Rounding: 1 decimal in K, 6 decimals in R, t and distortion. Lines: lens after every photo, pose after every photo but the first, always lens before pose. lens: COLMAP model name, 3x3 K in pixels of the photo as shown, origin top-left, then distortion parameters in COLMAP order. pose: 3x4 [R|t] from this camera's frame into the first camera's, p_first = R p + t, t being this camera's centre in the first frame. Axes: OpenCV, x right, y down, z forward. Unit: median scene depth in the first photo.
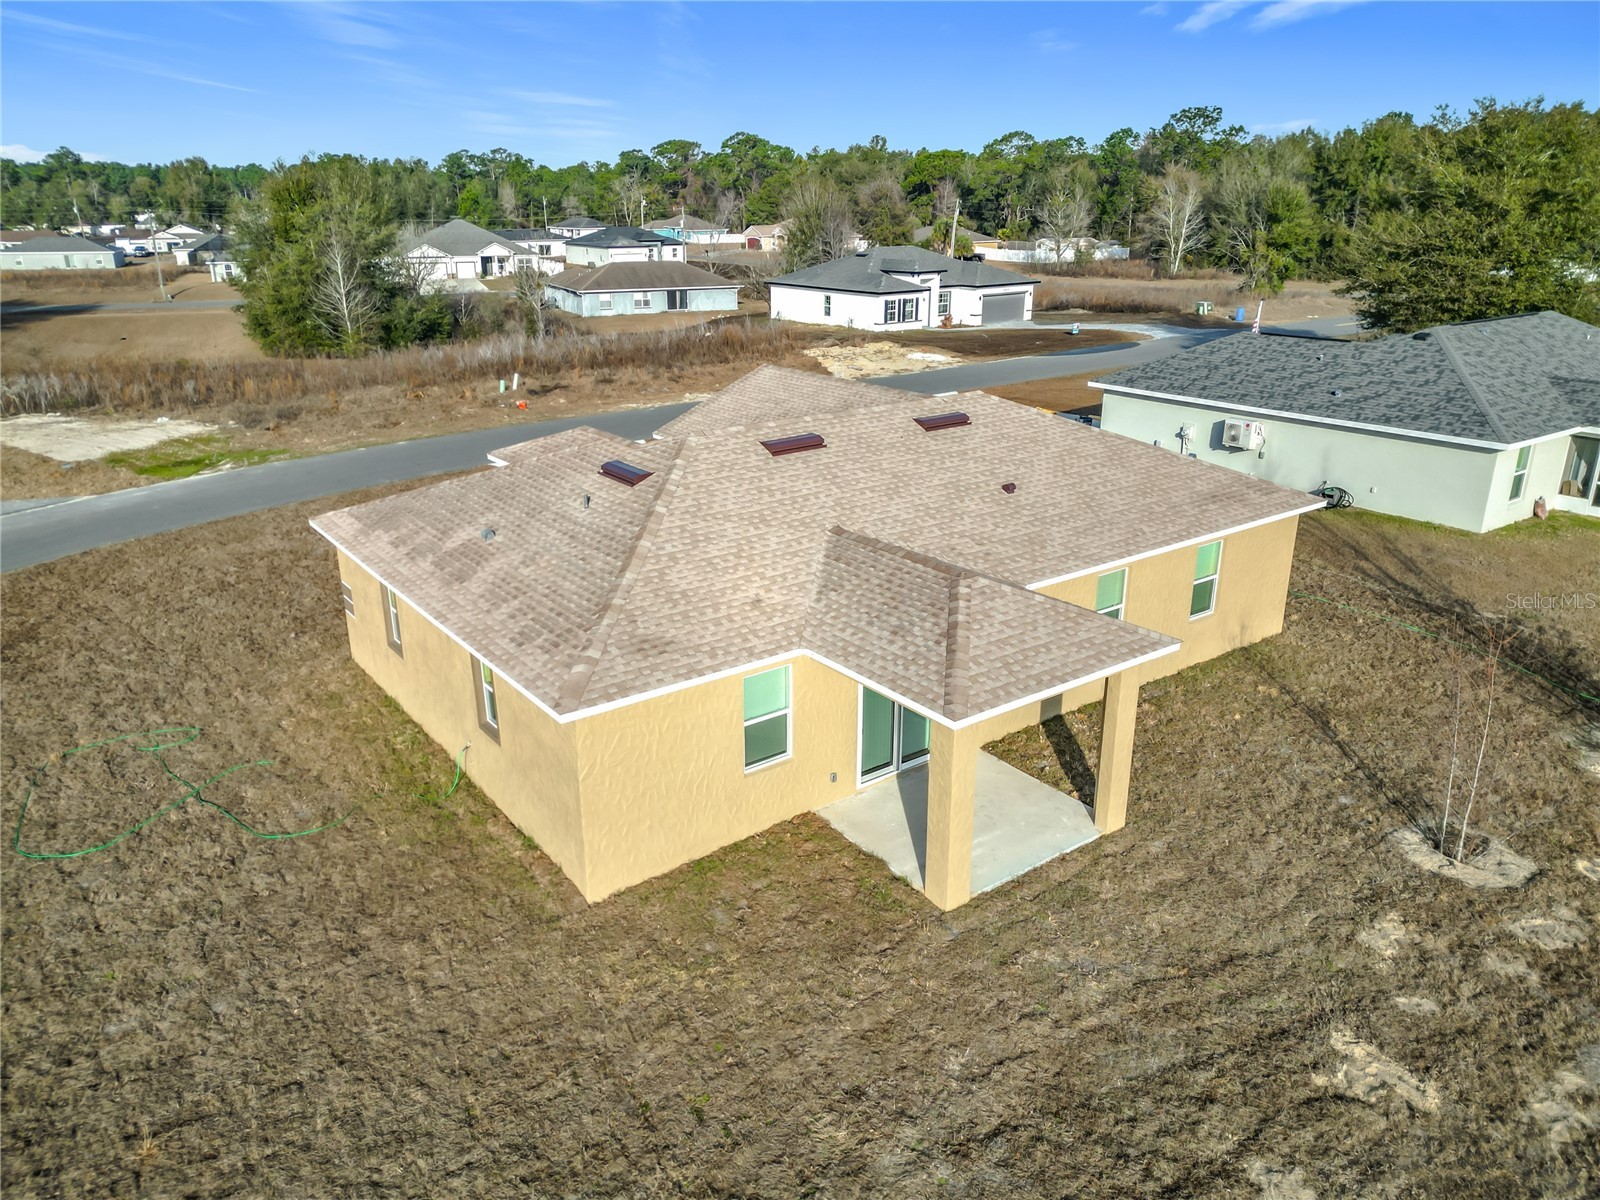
lens RADIAL K [[1101.7, 0, 792.7], [0, 1101.7, 619.8], [0, 0, 1]] dist [0.065677, -0.061013]
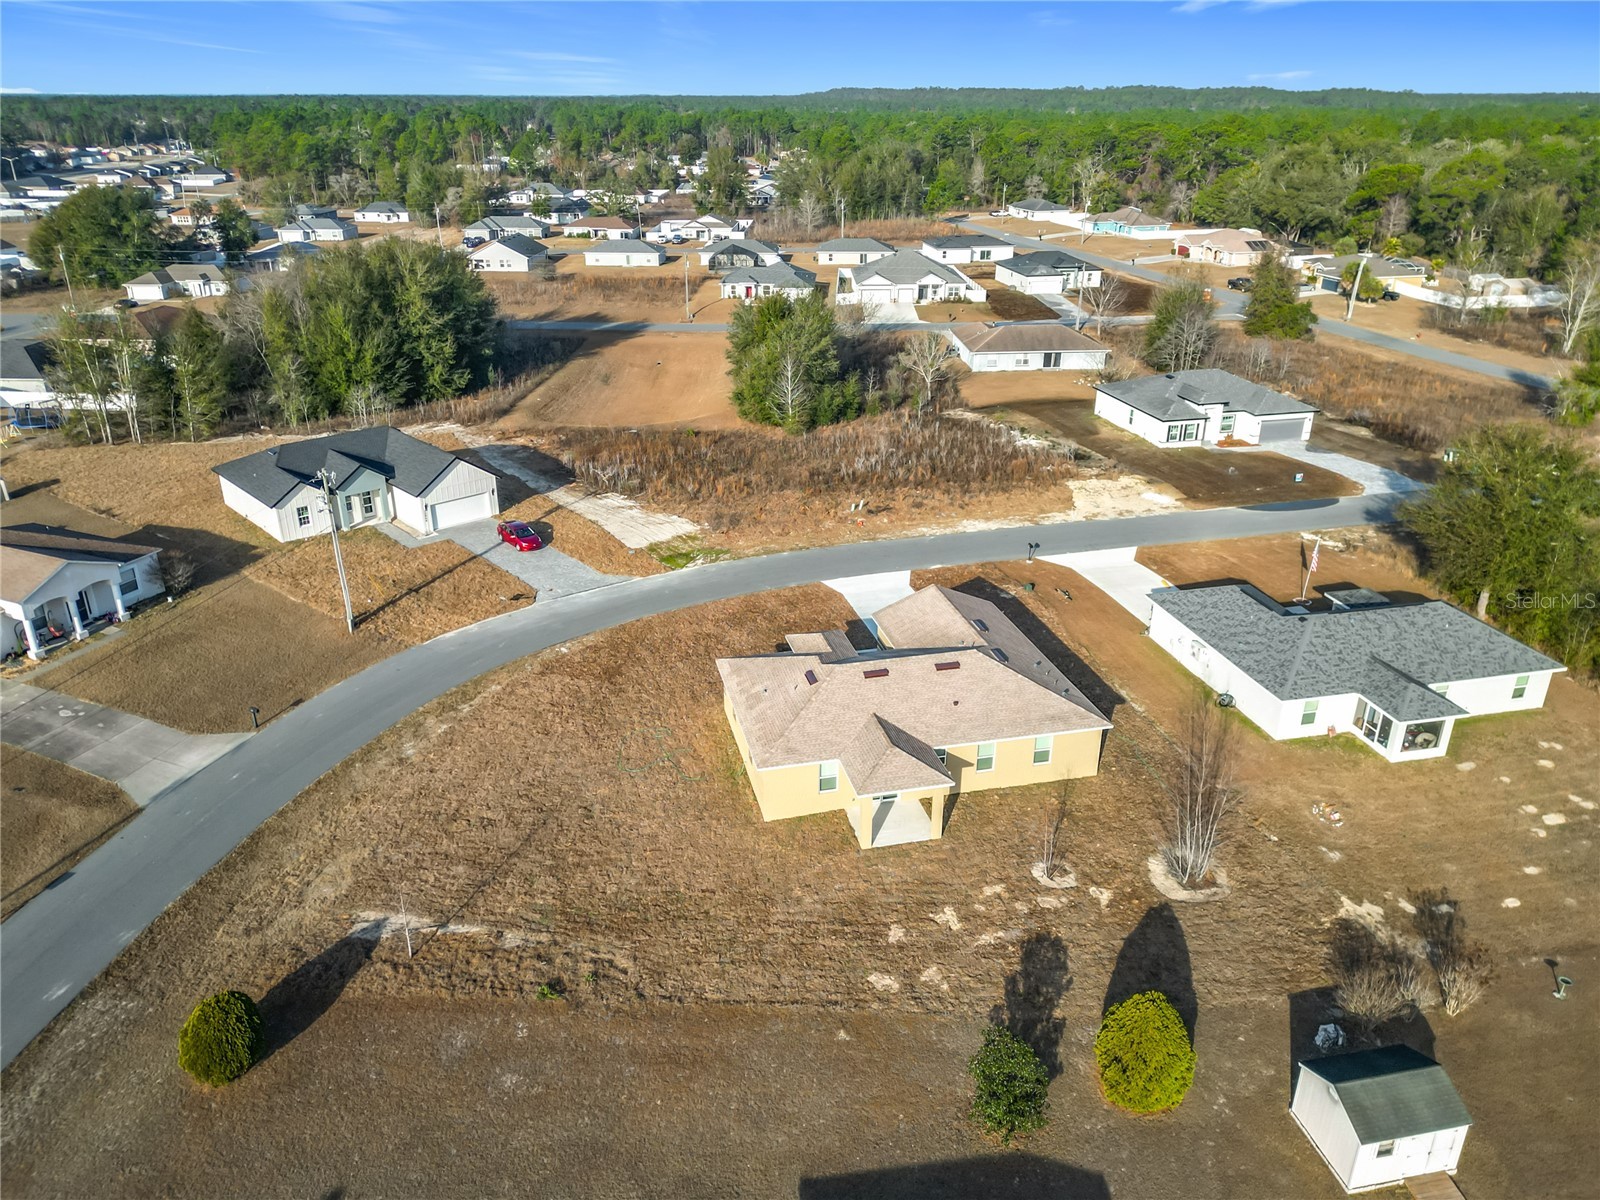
lens RADIAL K [[1101.7, 0, 792.7], [0, 1101.7, 619.8], [0, 0, 1]] dist [0.065677, -0.061013]
pose [[0.916914, 0.163901, -0.363874, 0.314222], [-0.137451, 0.985686, 0.097628, -0.212825], [0.374667, -0.039502, 0.926317, -0.635449]]
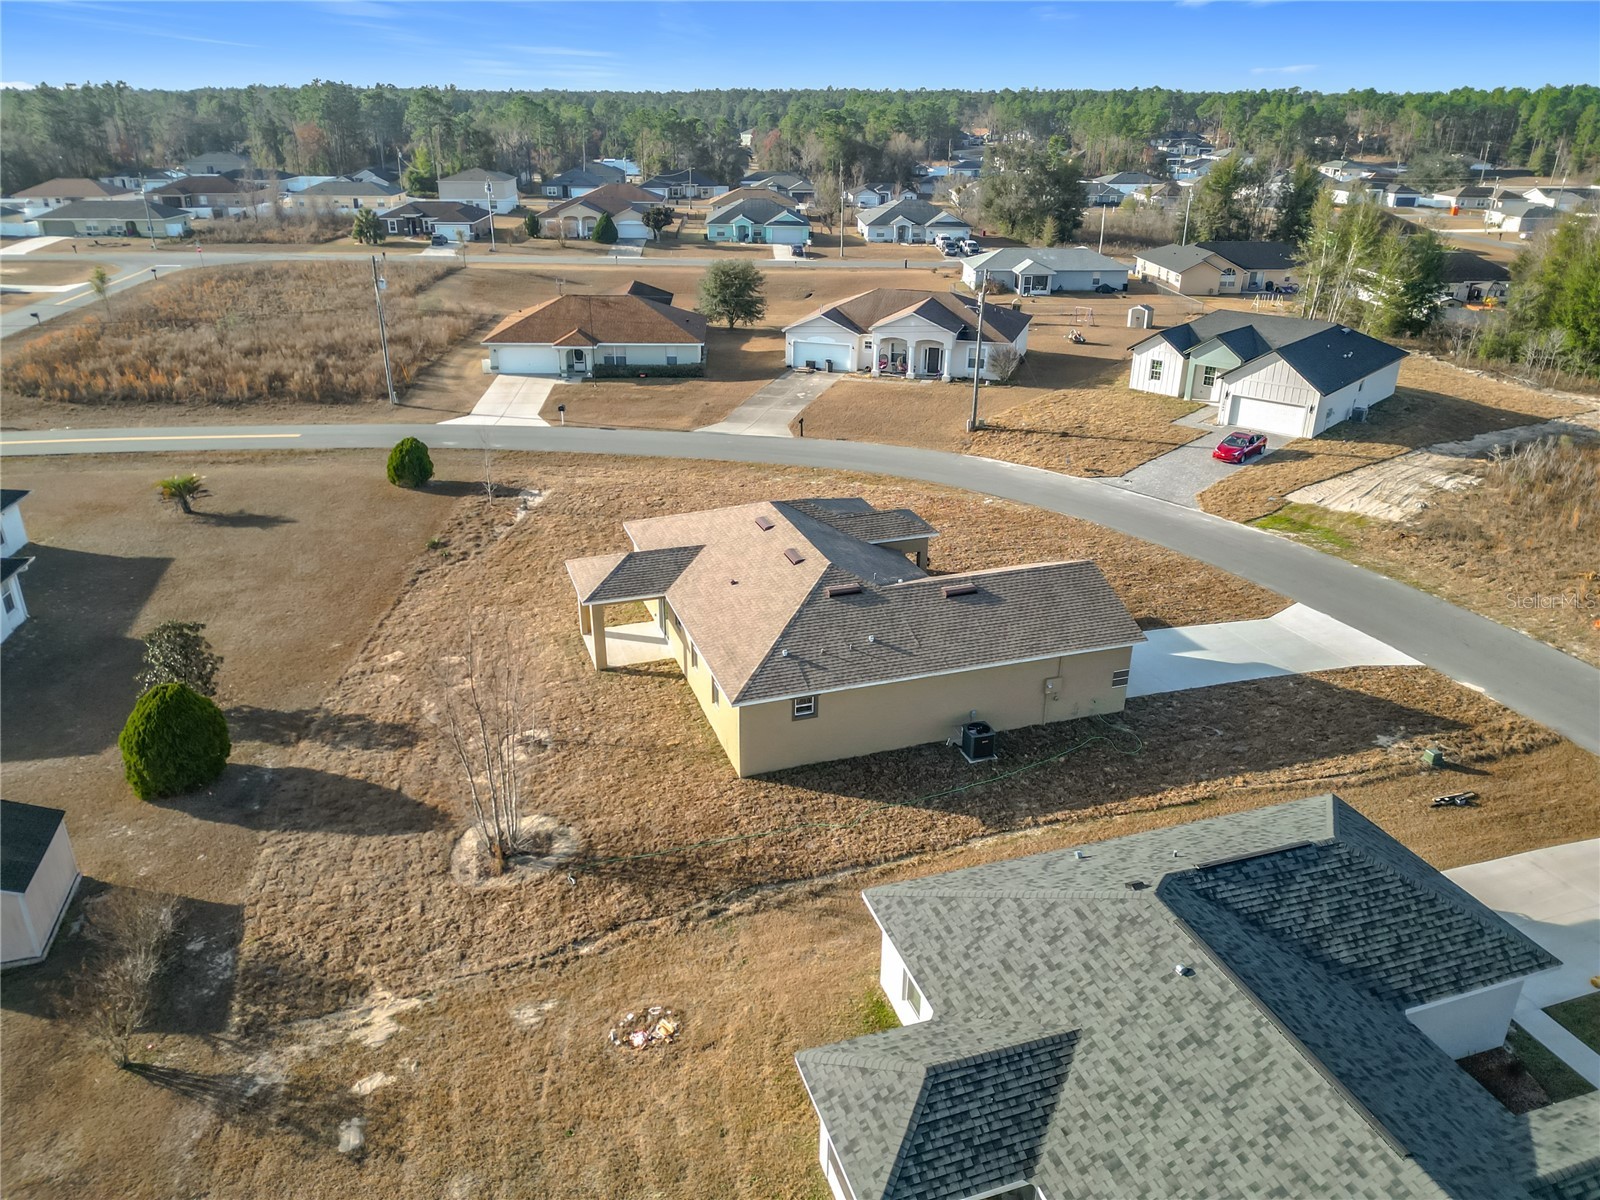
lens RADIAL K [[1101.7, 0, 792.7], [0, 1101.7, 619.8], [0, 0, 1]] dist [0.065677, -0.061013]
pose [[-0.295396, 0.402653, -0.866378, 0.786324], [-0.347105, 0.799645, 0.489986, -0.442440], [0.890089, 0.445465, -0.096449, 0.546947]]
